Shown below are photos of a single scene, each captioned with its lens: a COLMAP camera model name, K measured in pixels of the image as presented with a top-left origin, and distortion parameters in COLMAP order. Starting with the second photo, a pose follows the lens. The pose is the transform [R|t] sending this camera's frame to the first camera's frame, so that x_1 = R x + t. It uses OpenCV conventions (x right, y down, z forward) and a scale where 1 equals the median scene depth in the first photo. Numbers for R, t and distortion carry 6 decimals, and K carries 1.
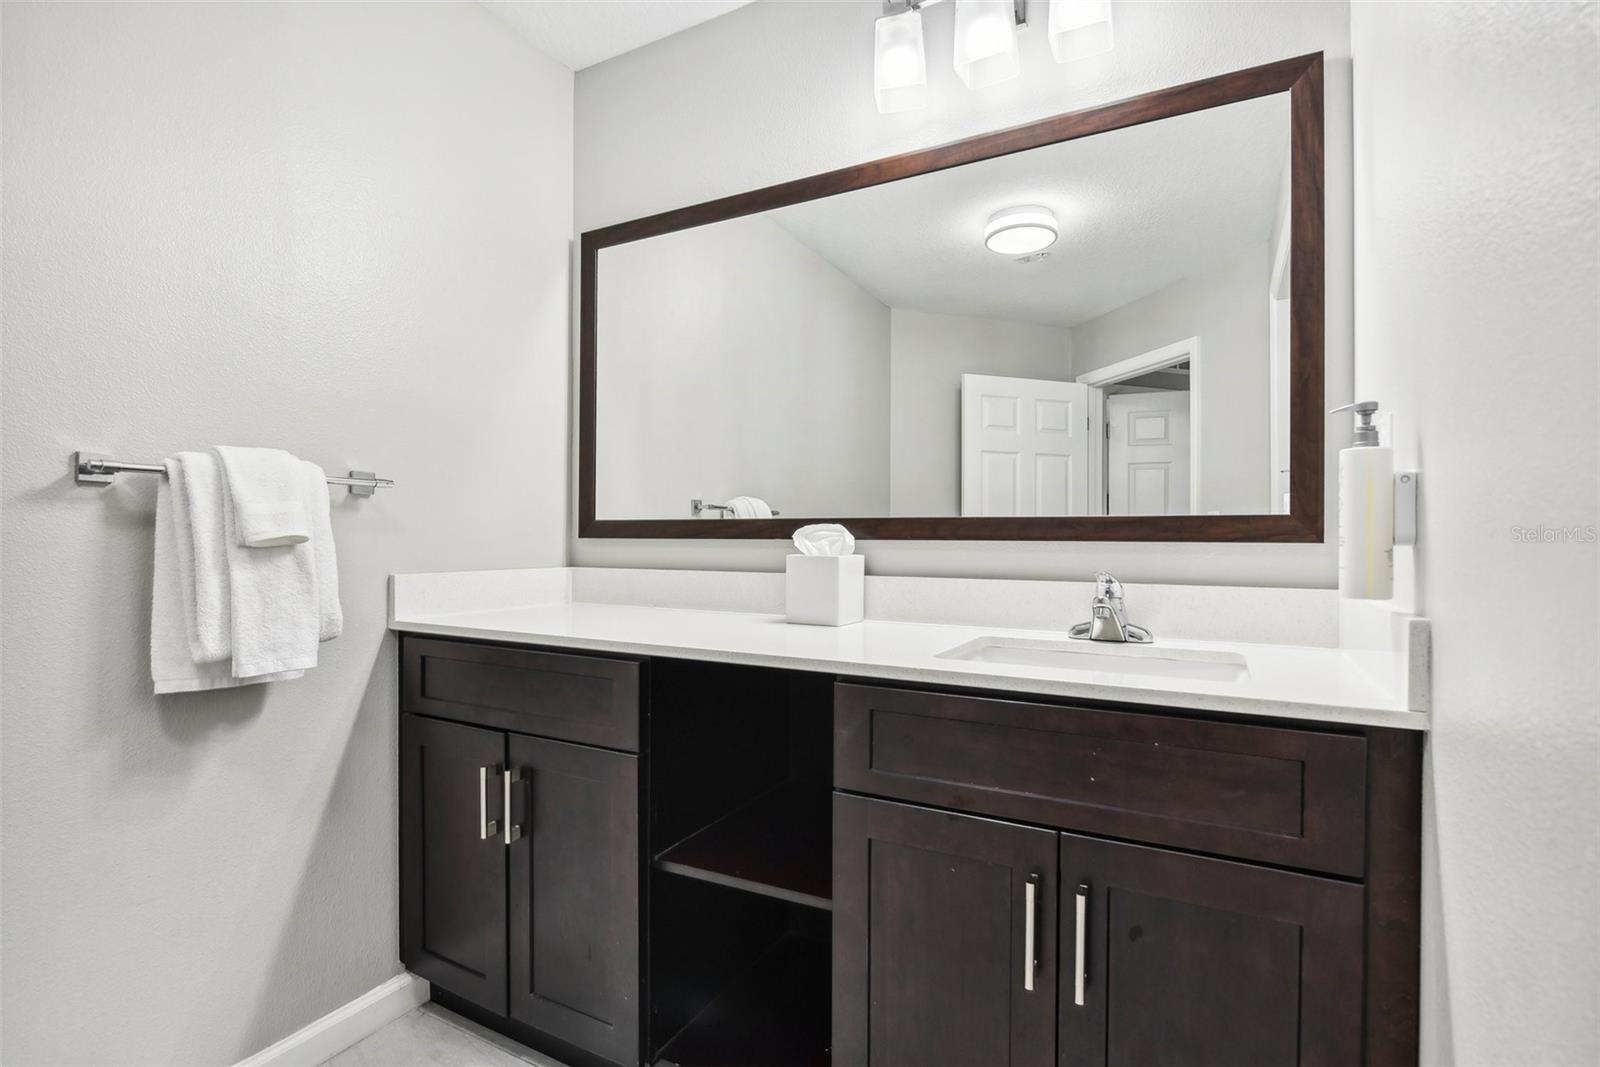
lens RADIAL K [[776.0, 0, 837.1], [0, 776.0, 530.2], [0, 0, 1]] dist [-0.001536, -0.002103]
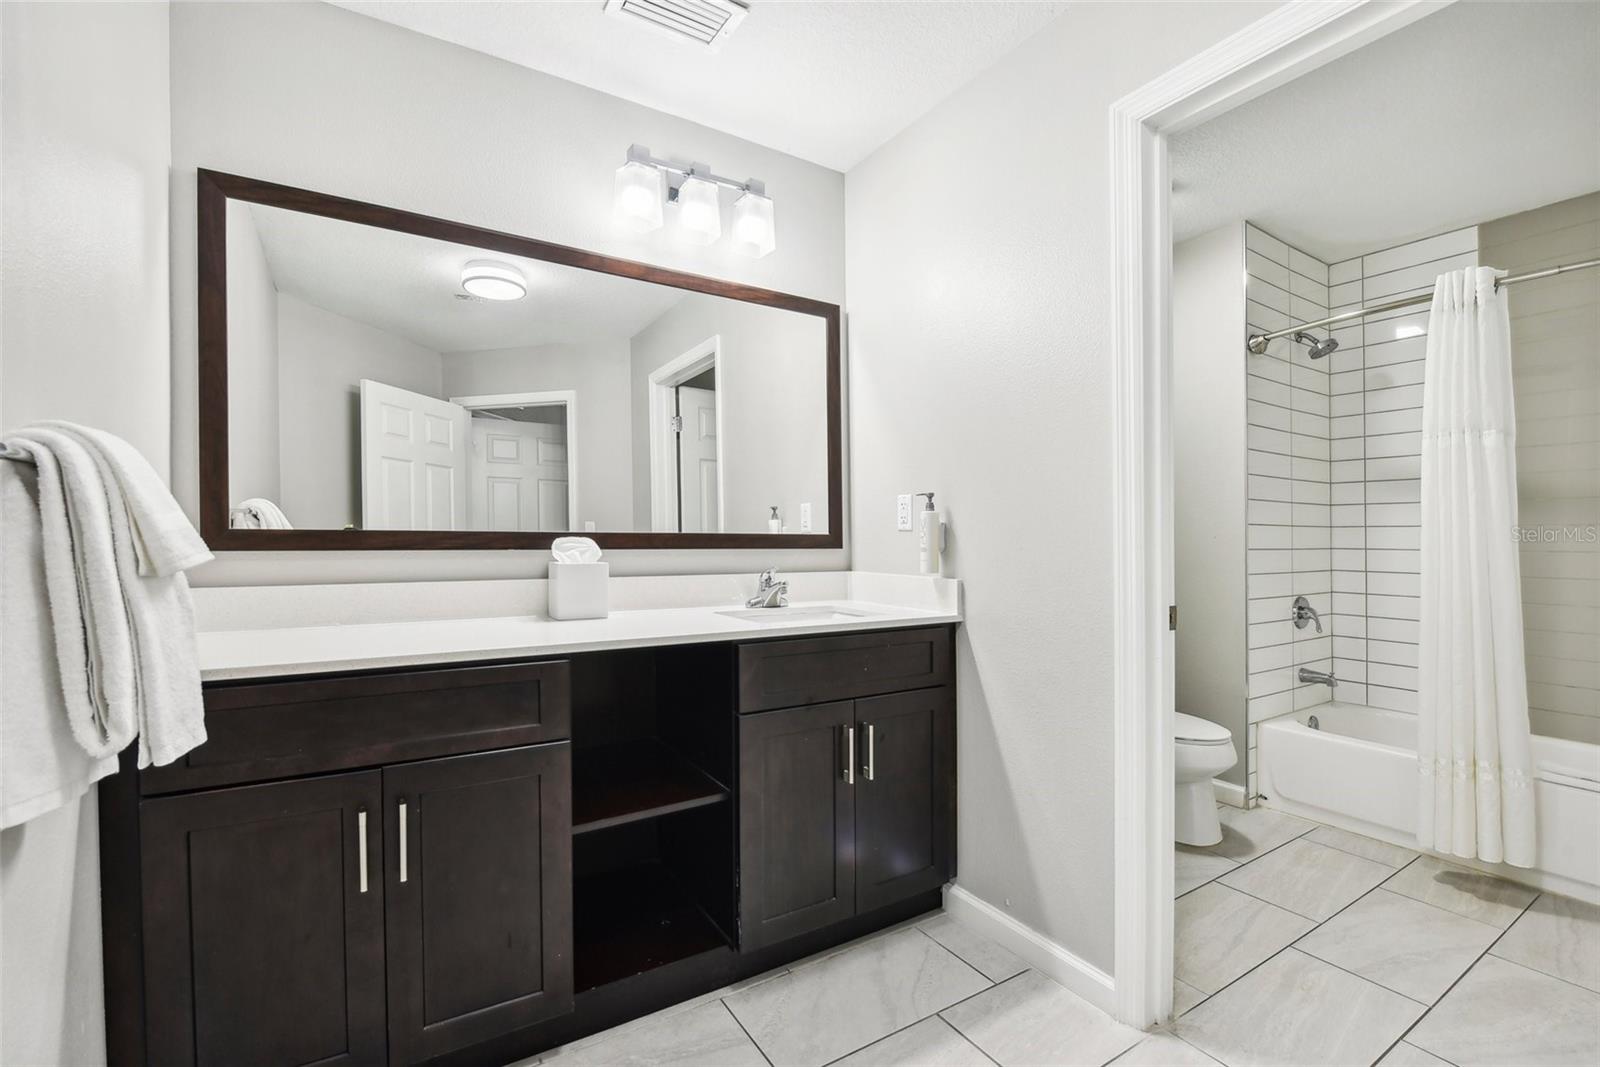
lens RADIAL K [[672.4, 0, 833.4], [0, 672.4, 524.3], [0, 0, 1]] dist [-0.012134, -0.002897]
pose [[0.490721, 0.024851, 0.870962, -0.737925], [0.000035, 0.999593, -0.028540, 0.002057], [-0.871317, 0.014035, 0.490520, 0.134817]]
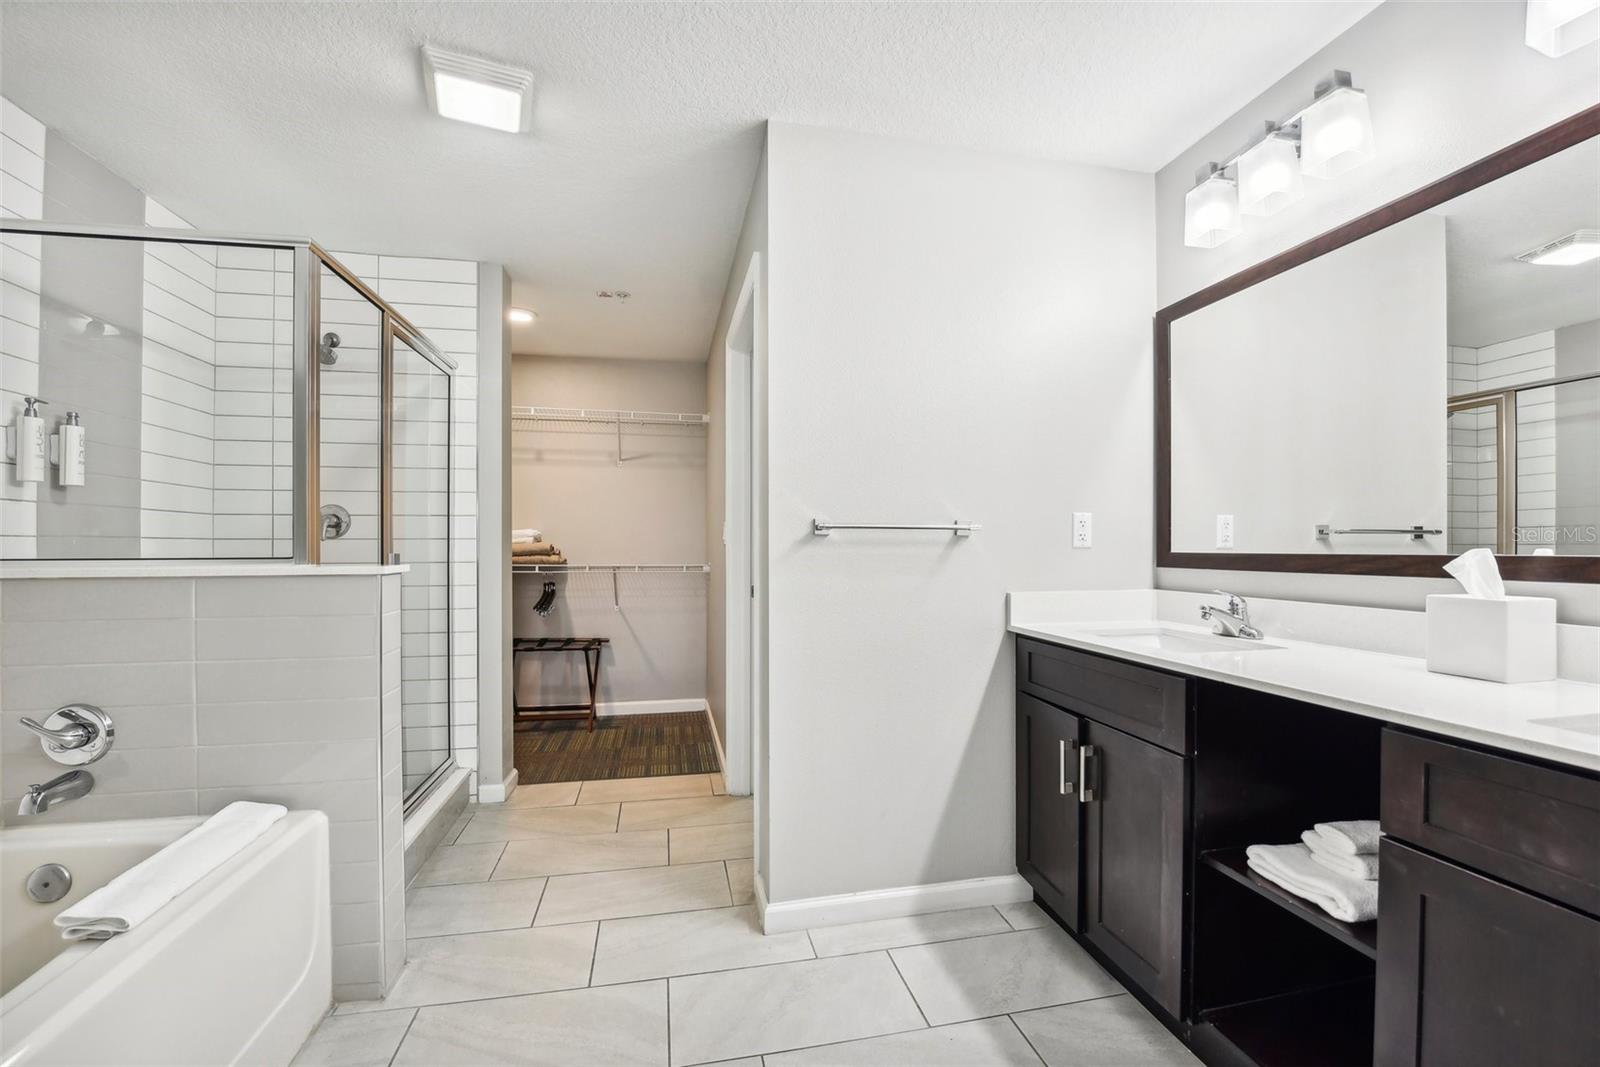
lens RADIAL K [[647.4, 0, 810.1], [0, 647.4, 542.4], [0, 0, 1]] dist [-0.010980, -0.001015]
pose [[0.648013, -0.007422, -0.761593, 0.096958], [-0.014295, 0.999658, -0.021905, -0.000076], [0.761495, 0.025081, 0.647685, -0.048028]]
